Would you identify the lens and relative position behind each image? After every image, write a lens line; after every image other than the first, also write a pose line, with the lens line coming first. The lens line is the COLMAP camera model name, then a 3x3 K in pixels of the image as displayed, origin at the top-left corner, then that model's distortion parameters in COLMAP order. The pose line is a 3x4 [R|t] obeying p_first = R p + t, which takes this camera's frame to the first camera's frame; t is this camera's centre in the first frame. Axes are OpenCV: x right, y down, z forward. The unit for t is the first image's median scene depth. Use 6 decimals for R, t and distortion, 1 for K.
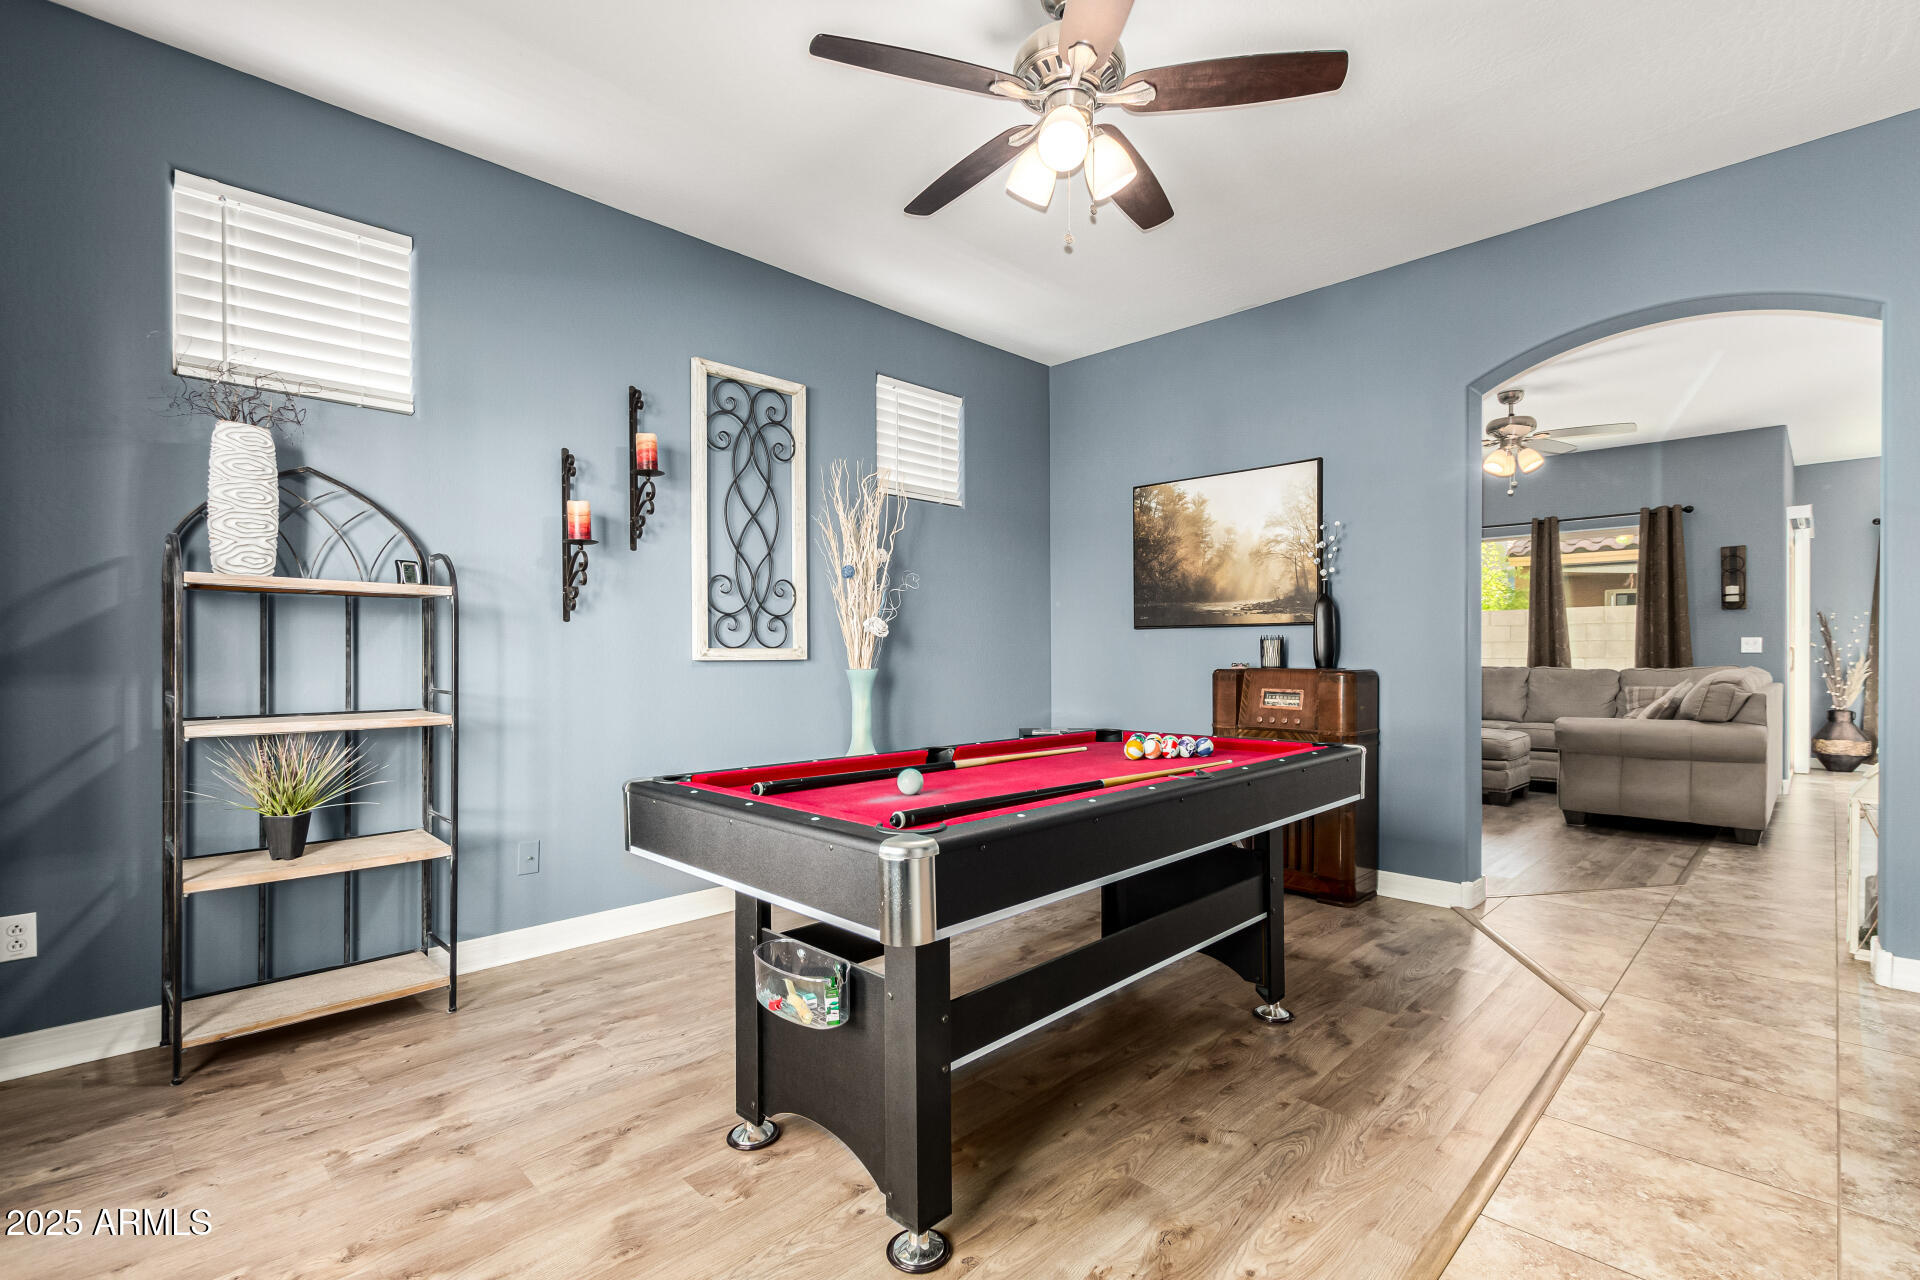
lens RADIAL K [[880.8, 0, 962.5], [0, 880.8, 655.7], [0, 0, 1]] dist [0.003729, -0.000661]
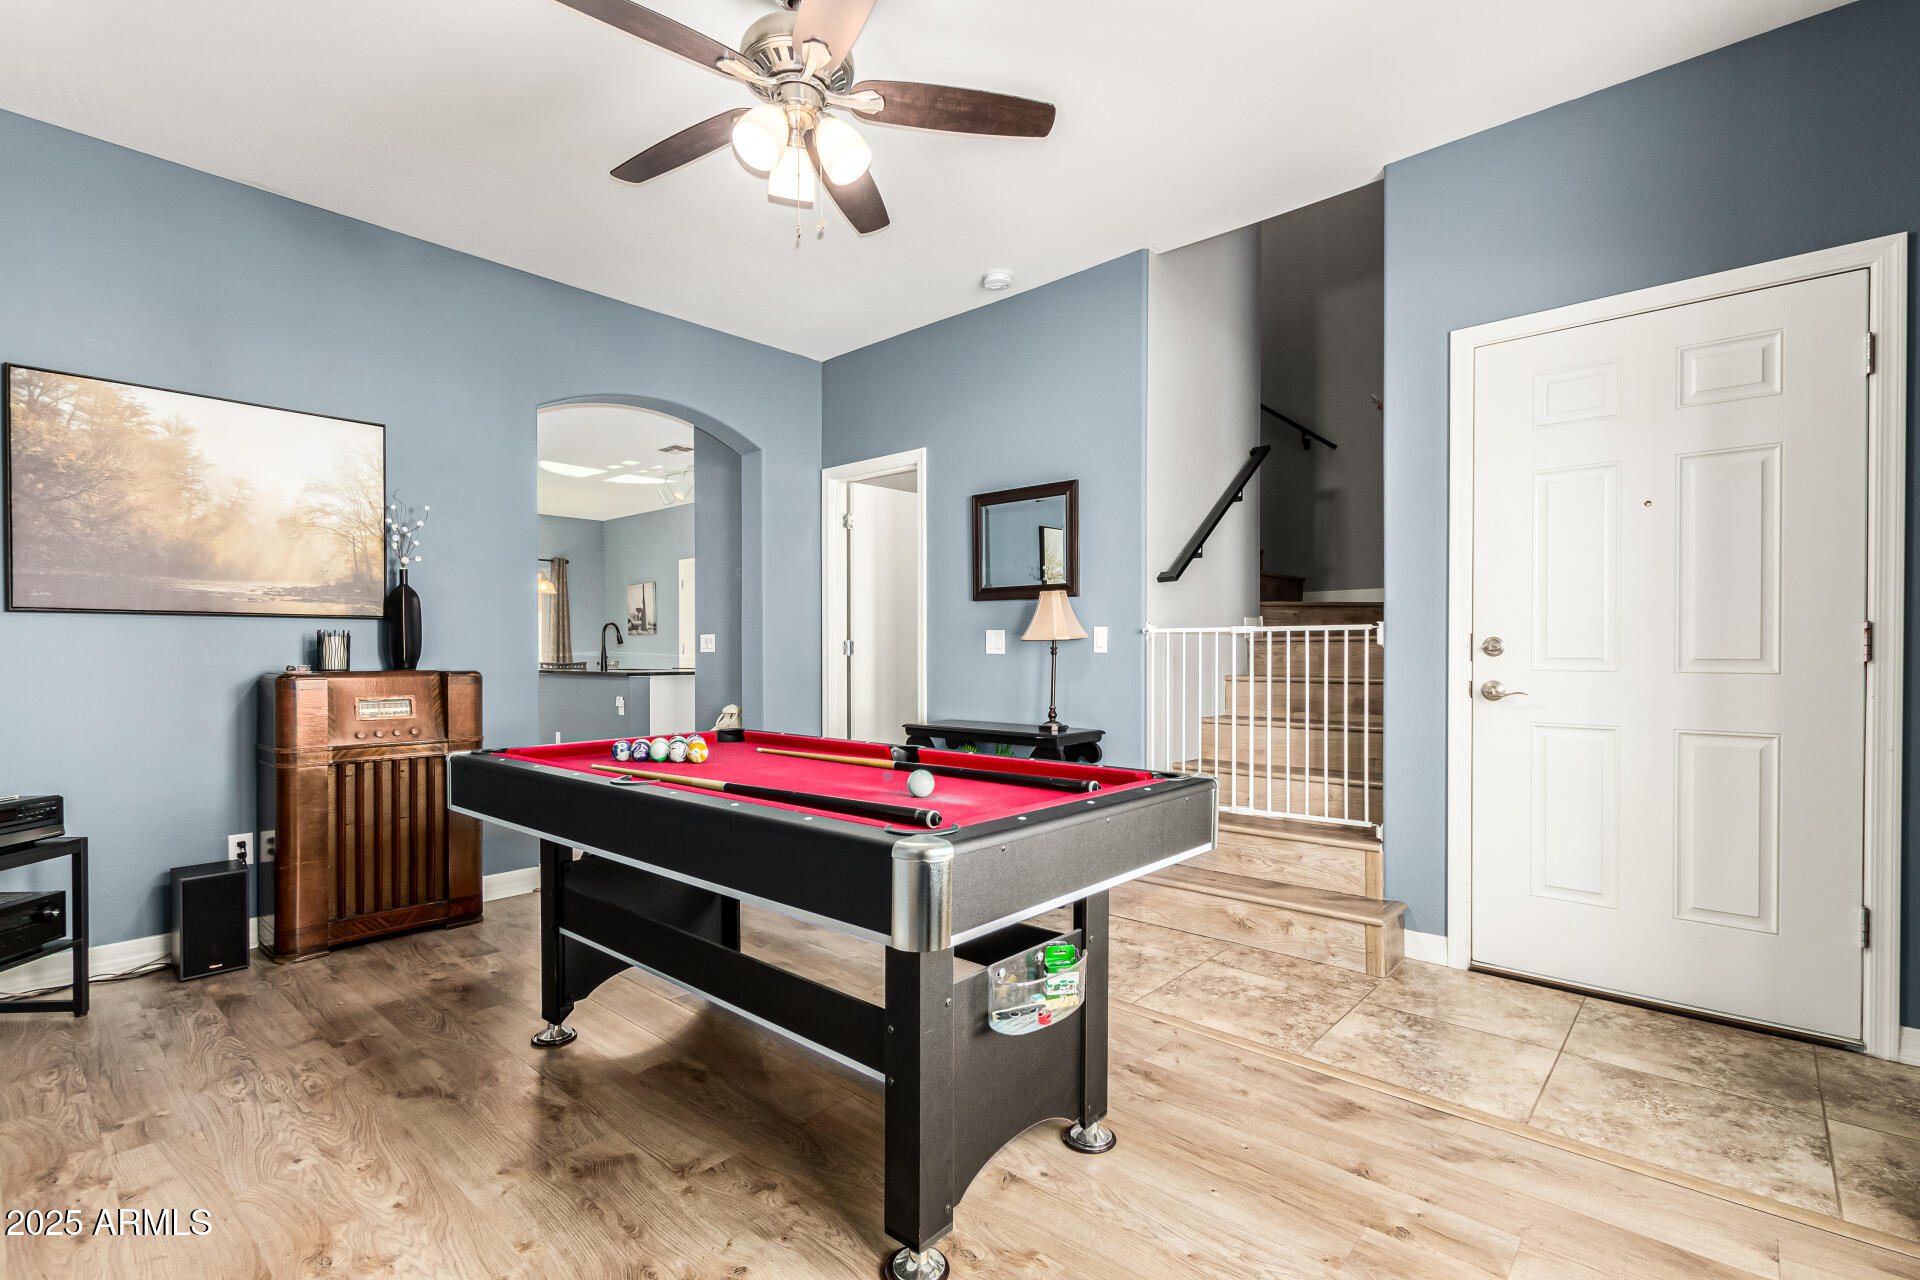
lens RADIAL K [[880.8, 0, 974.2], [0, 880.8, 649.1], [0, 0, 1]] dist [0.003729, -0.000661]
pose [[-0.068773, 0.003209, 0.997627, -0.459590], [0.005808, 0.999979, -0.002816, -0.000369], [-0.997615, 0.005601, -0.068790, 0.452687]]
